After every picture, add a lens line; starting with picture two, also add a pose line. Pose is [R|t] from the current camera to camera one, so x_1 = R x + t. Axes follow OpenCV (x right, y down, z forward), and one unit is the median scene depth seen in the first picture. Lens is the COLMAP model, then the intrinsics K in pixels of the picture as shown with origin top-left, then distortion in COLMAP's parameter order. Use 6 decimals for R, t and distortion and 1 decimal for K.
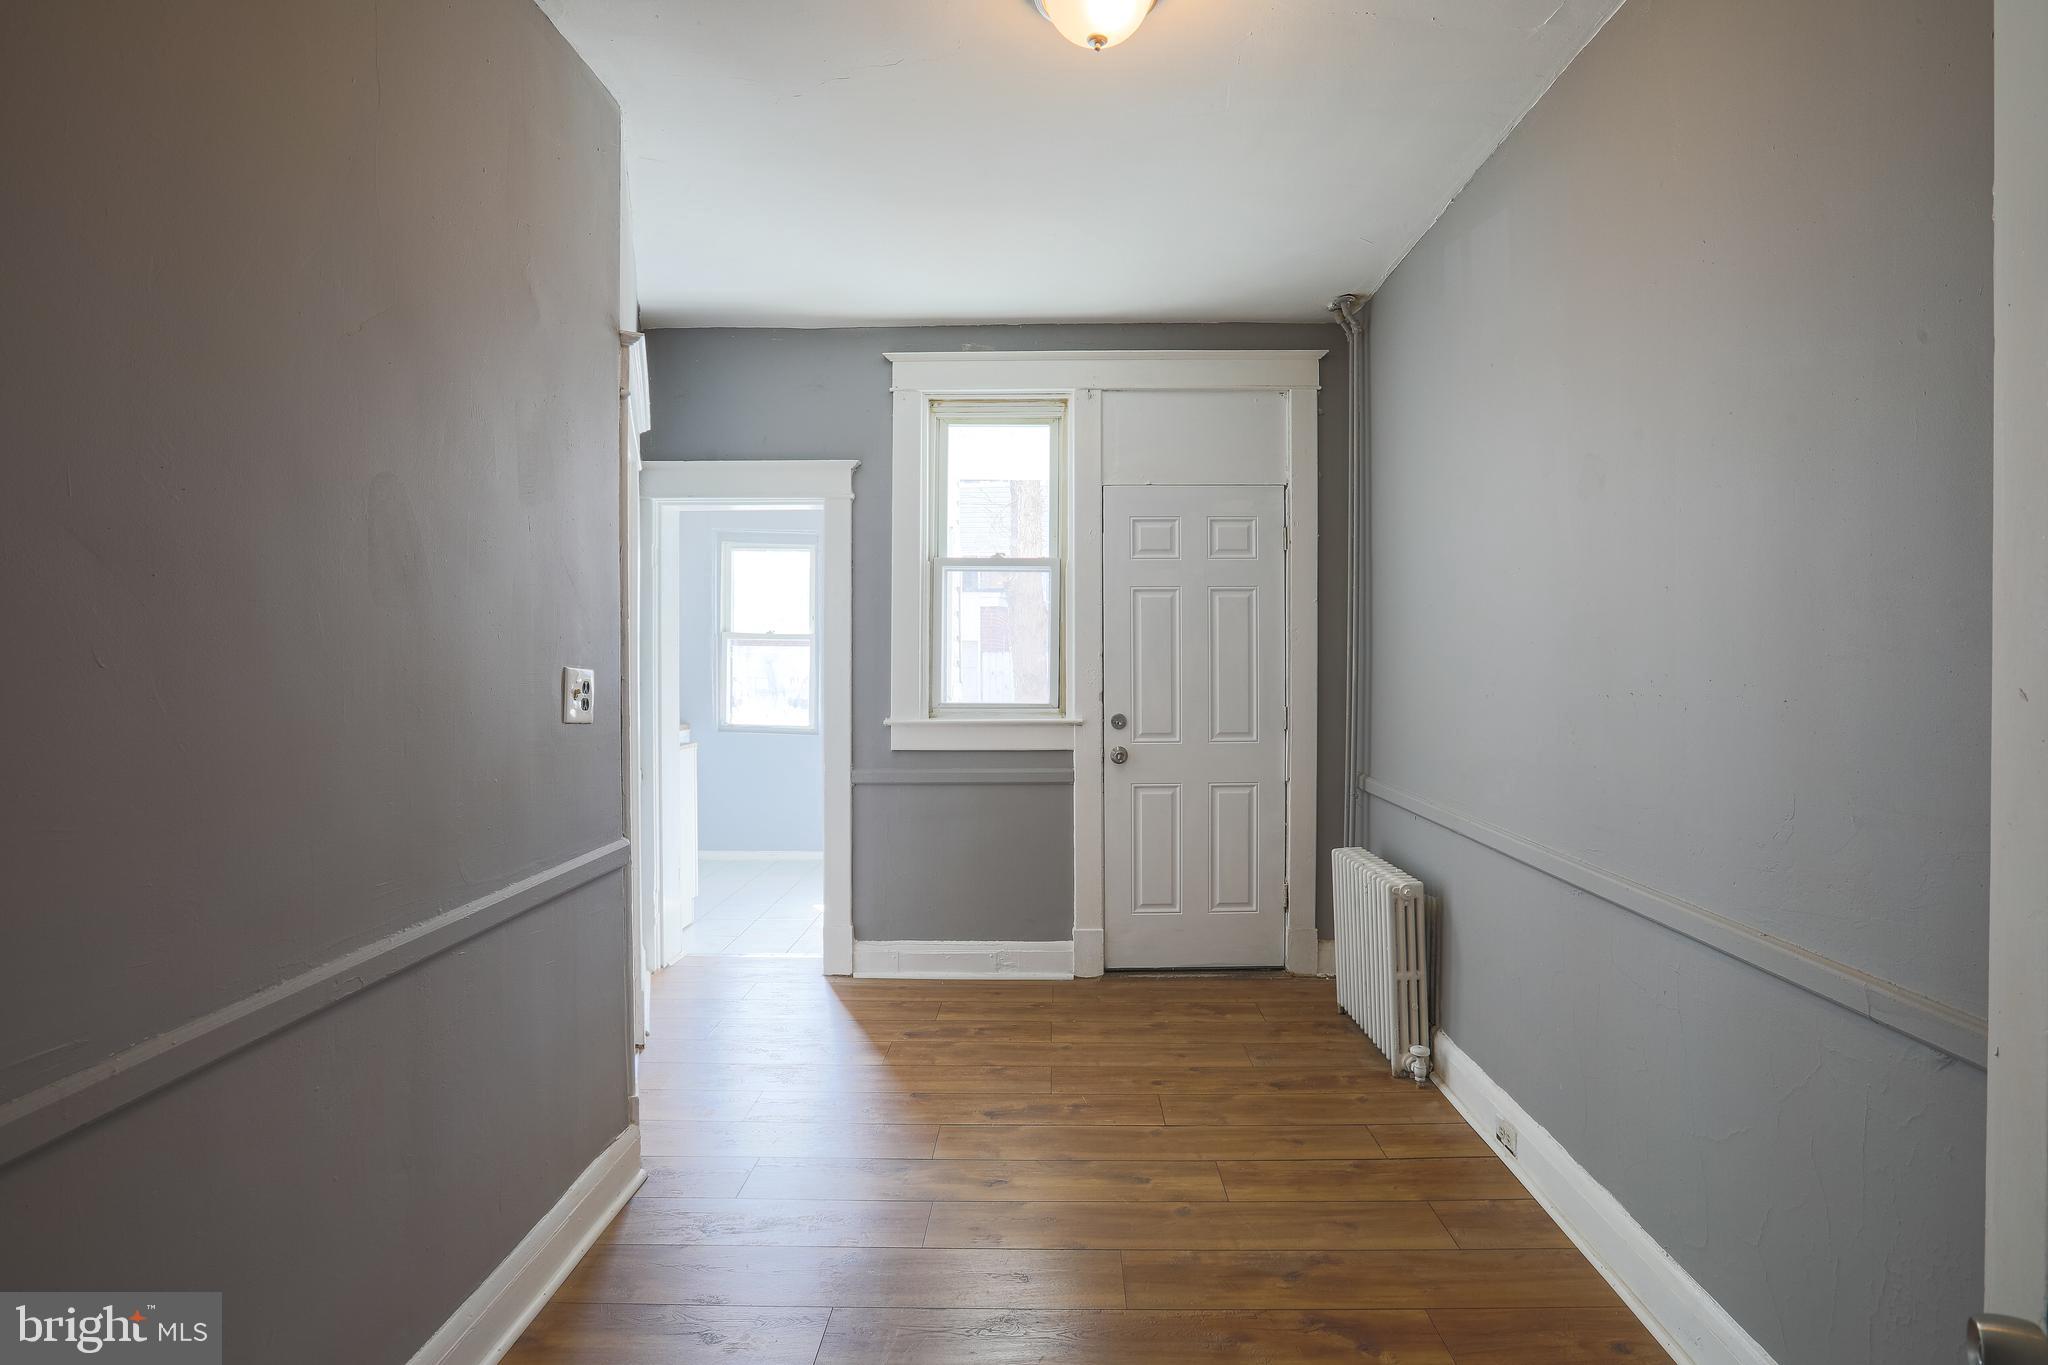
lens RADIAL K [[1004.0, 0, 1032.2], [0, 1004.0, 666.8], [0, 0, 1]] dist [-0.063859, 0.027674]
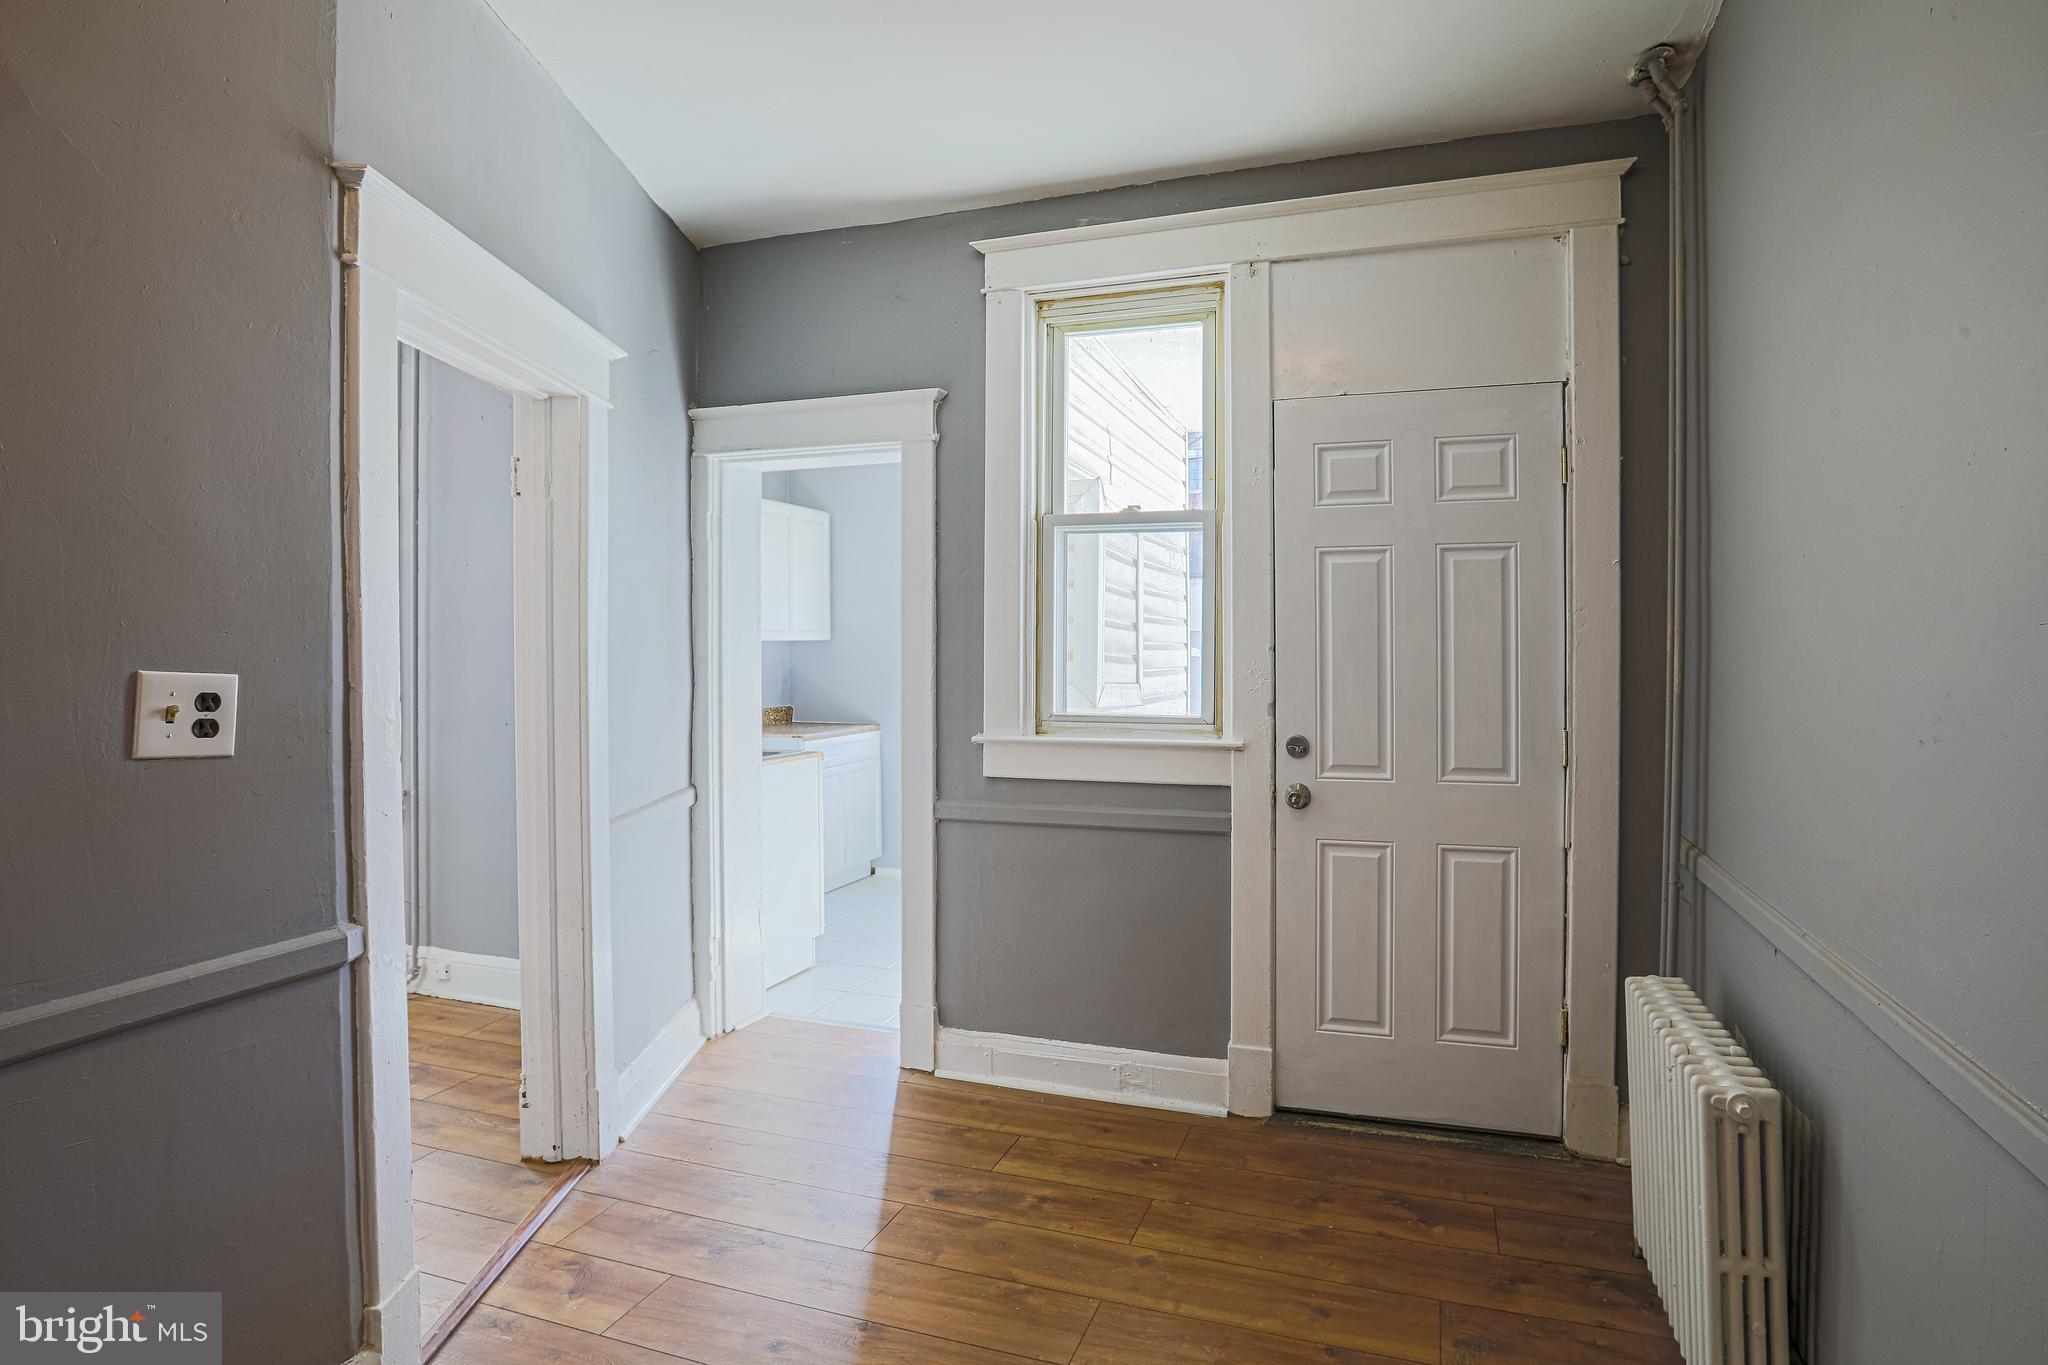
lens RADIAL K [[1117.1, 0, 968.5], [0, 1117.1, 654.9], [0, 0, 1]] dist [-0.063158, 0.022434]
pose [[0.950328, 0.002067, -0.311245, 0.109257], [-0.003258, 0.999989, -0.003304, -0.004357], [0.311234, 0.004154, 0.950324, 0.218546]]
